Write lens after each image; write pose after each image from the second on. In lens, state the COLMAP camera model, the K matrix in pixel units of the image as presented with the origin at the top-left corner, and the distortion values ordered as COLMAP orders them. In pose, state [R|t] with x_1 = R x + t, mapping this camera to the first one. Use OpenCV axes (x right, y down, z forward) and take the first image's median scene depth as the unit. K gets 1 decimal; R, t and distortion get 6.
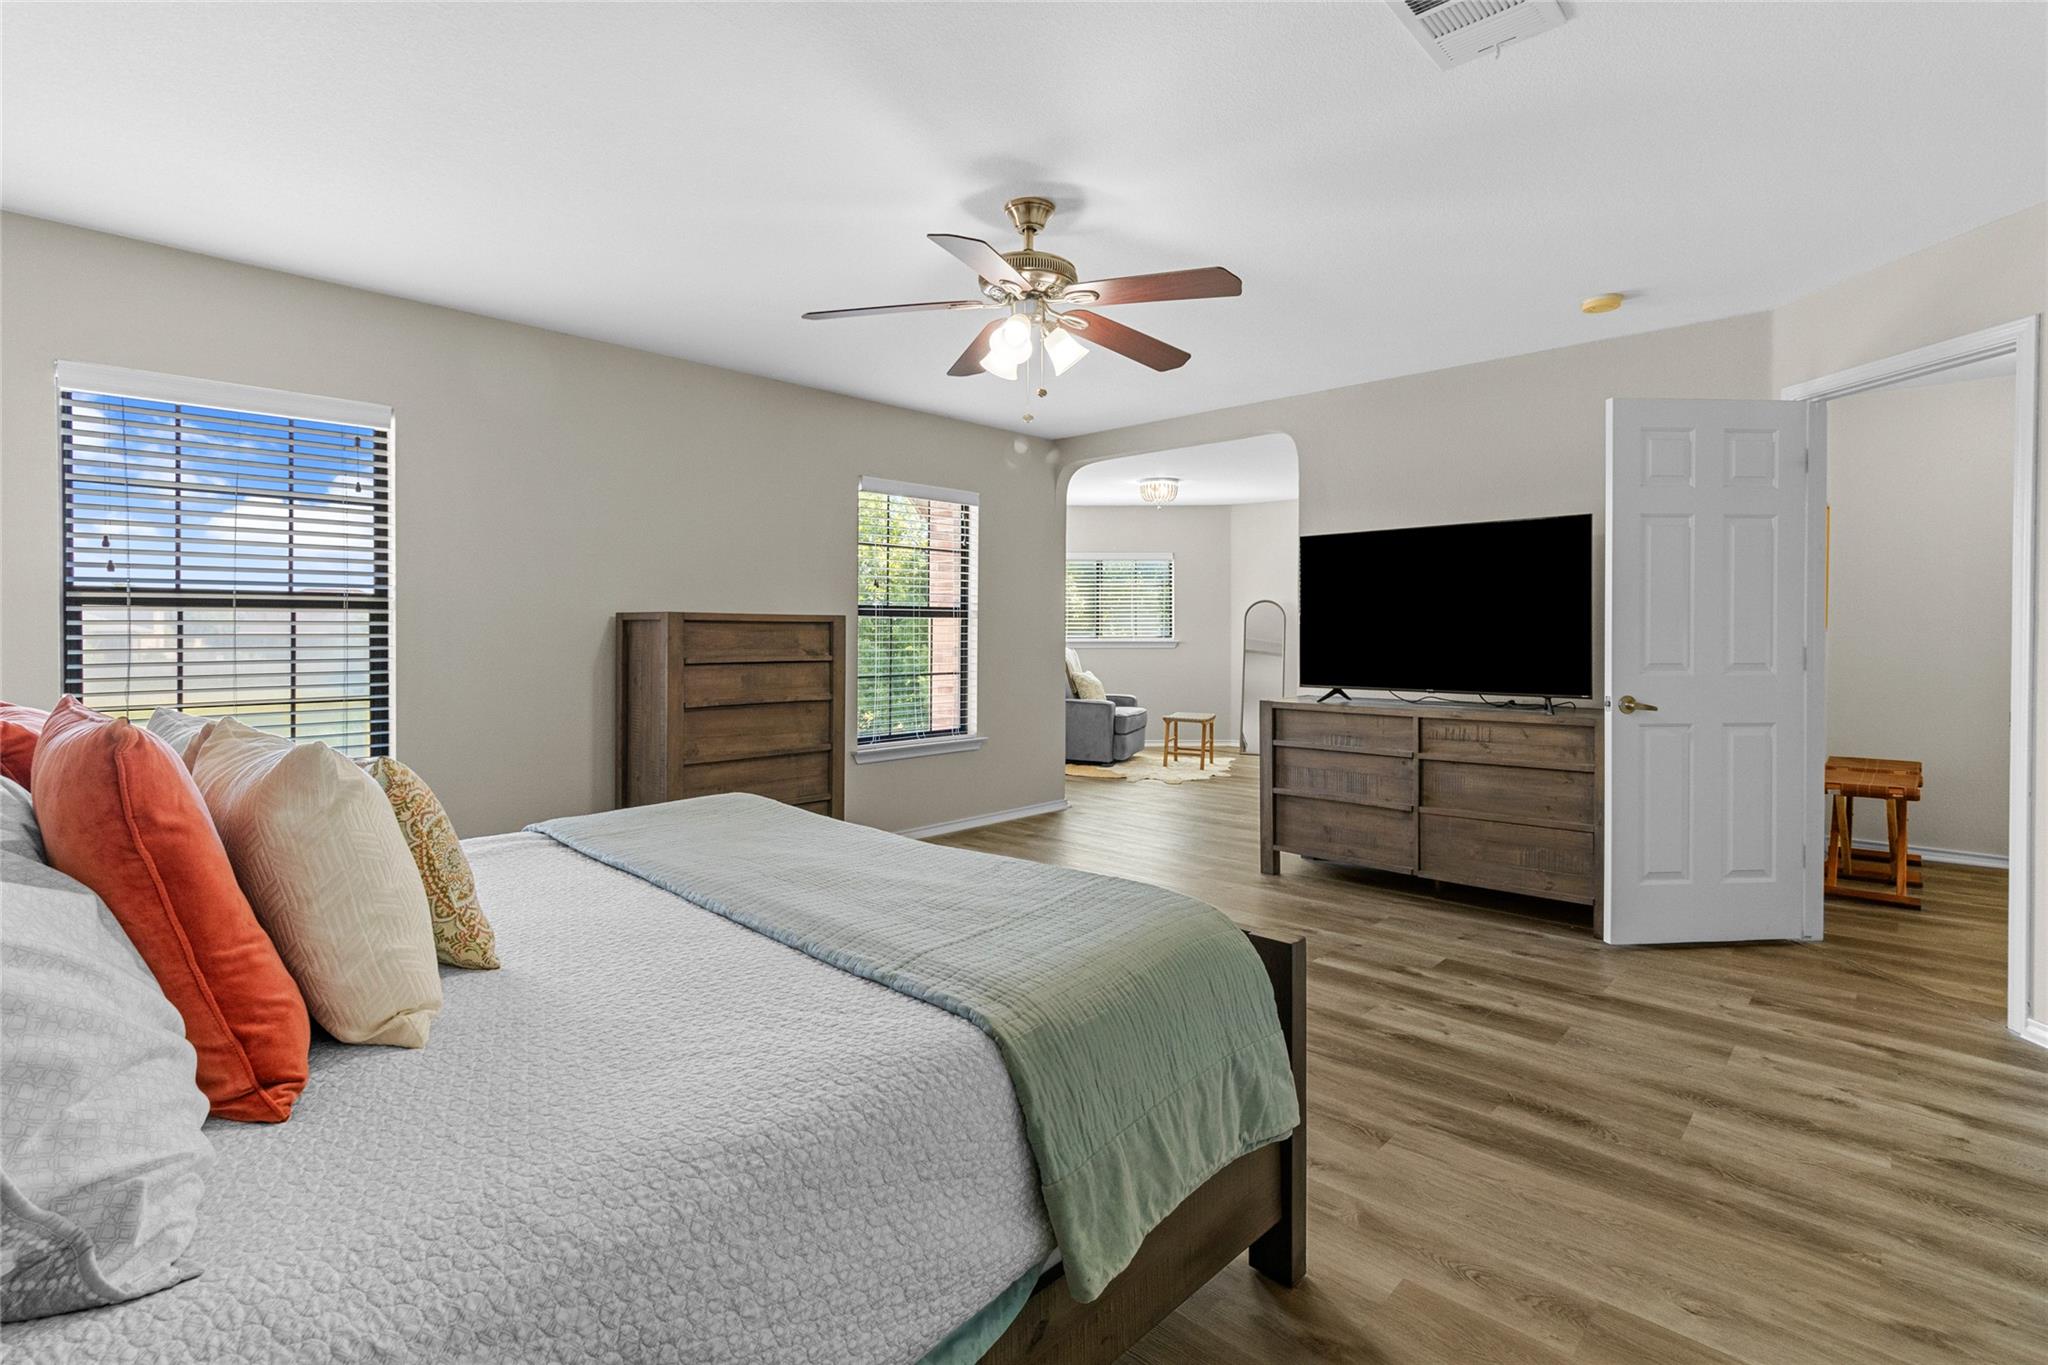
lens RADIAL K [[952.4, 0, 1024.9], [0, 952.4, 641.3], [0, 0, 1]] dist [0.003129, 0.001103]
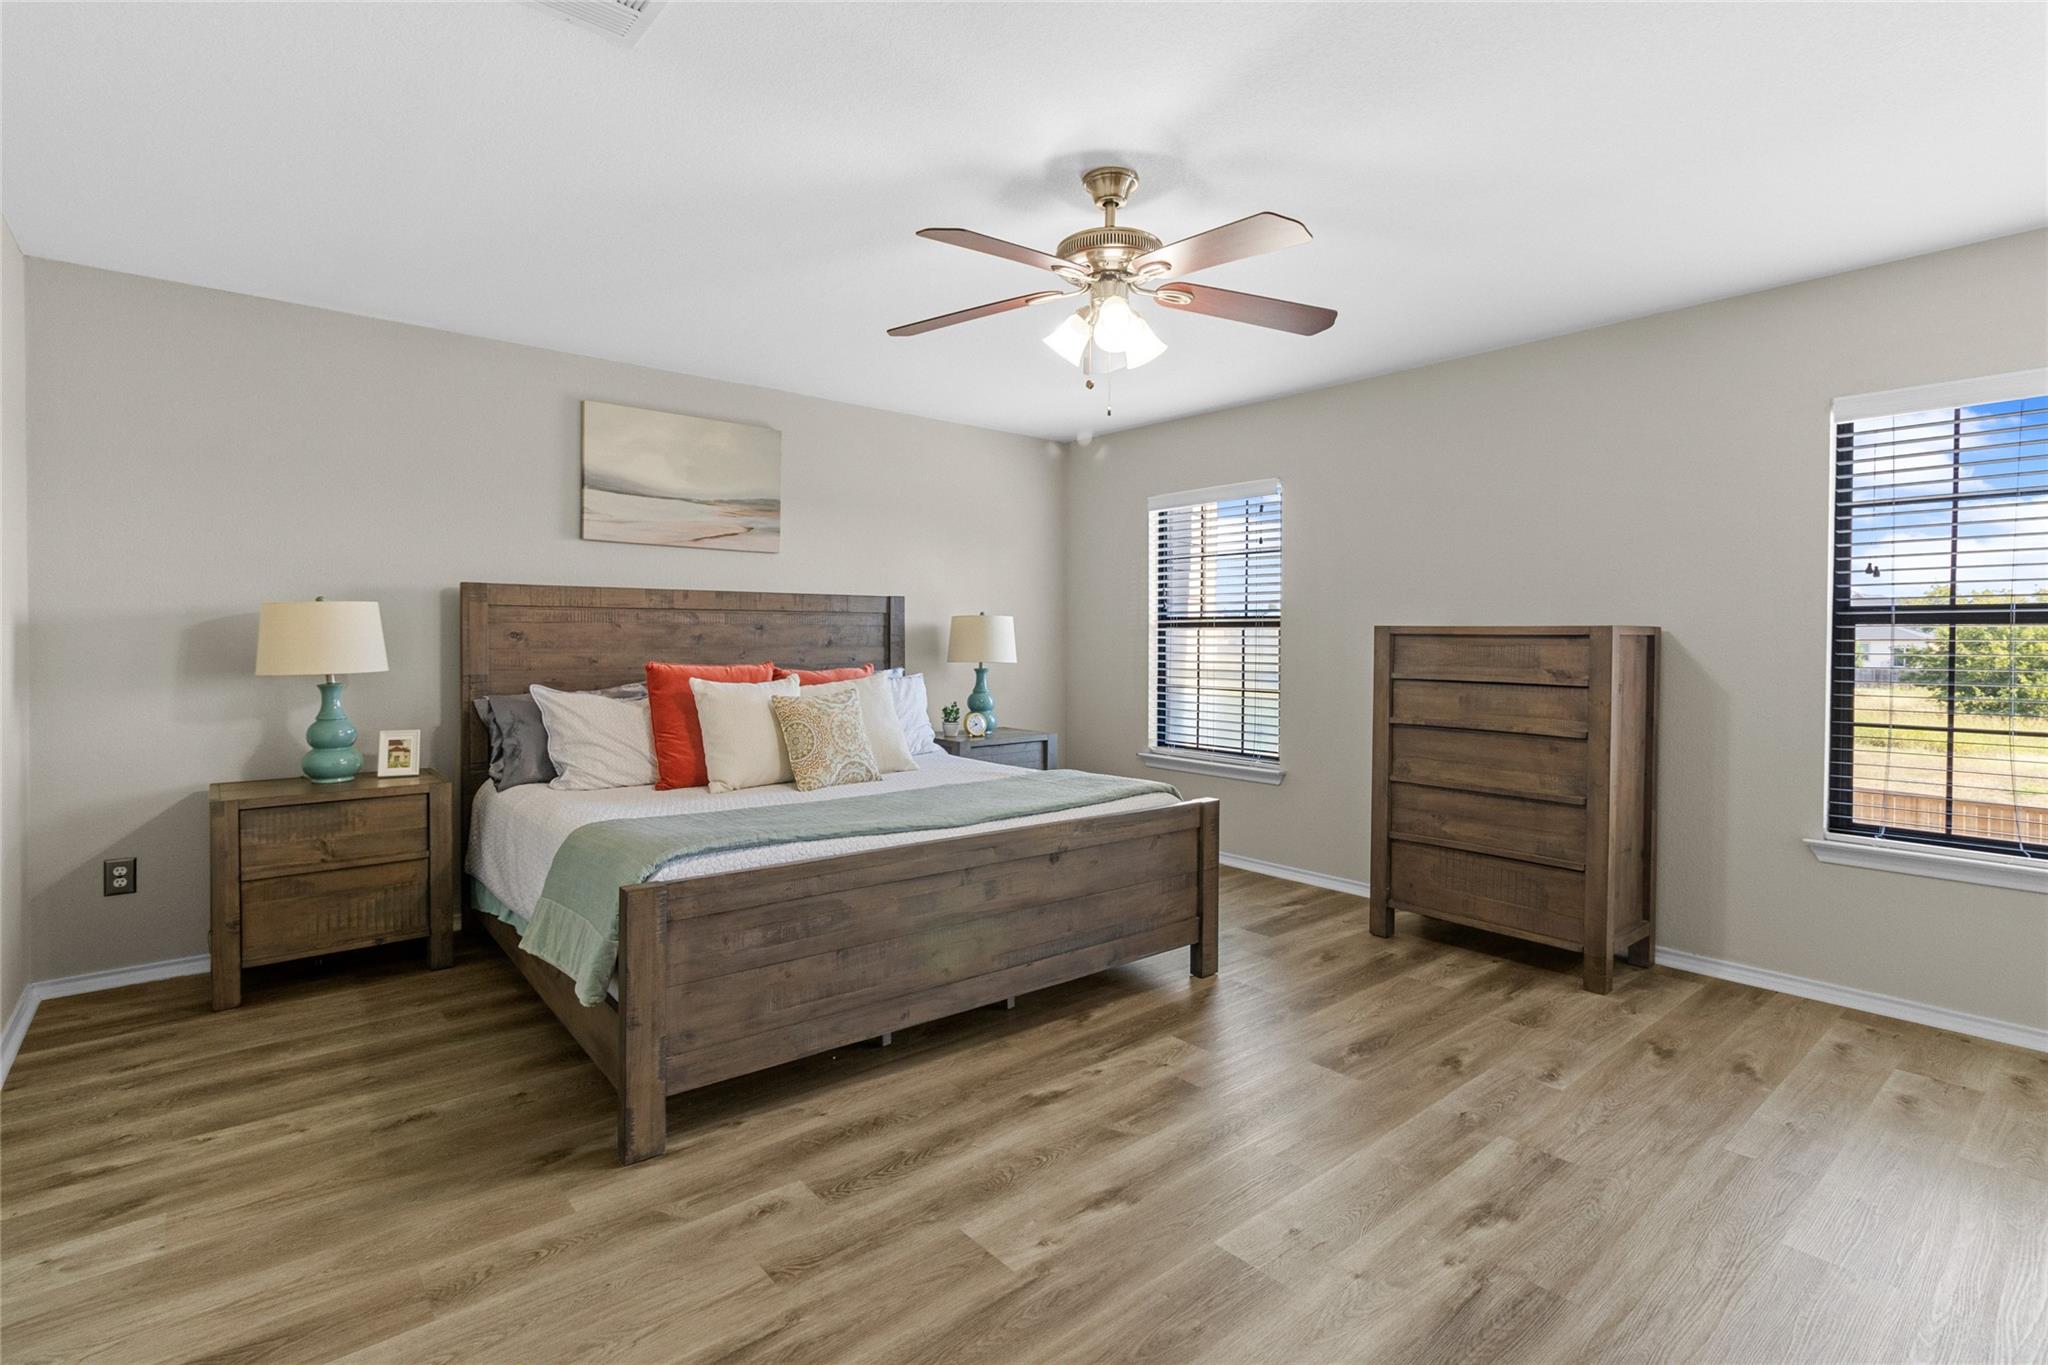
lens RADIAL K [[952.4, 0, 1038.1], [0, 952.4, 640.2], [0, 0, 1]] dist [0.003129, 0.001103]
pose [[-0.092018, 0.000271, -0.995757, 0.615886], [-0.020253, 0.999793, 0.002143, -0.009275], [0.995551, 0.020365, -0.091993, 0.684549]]
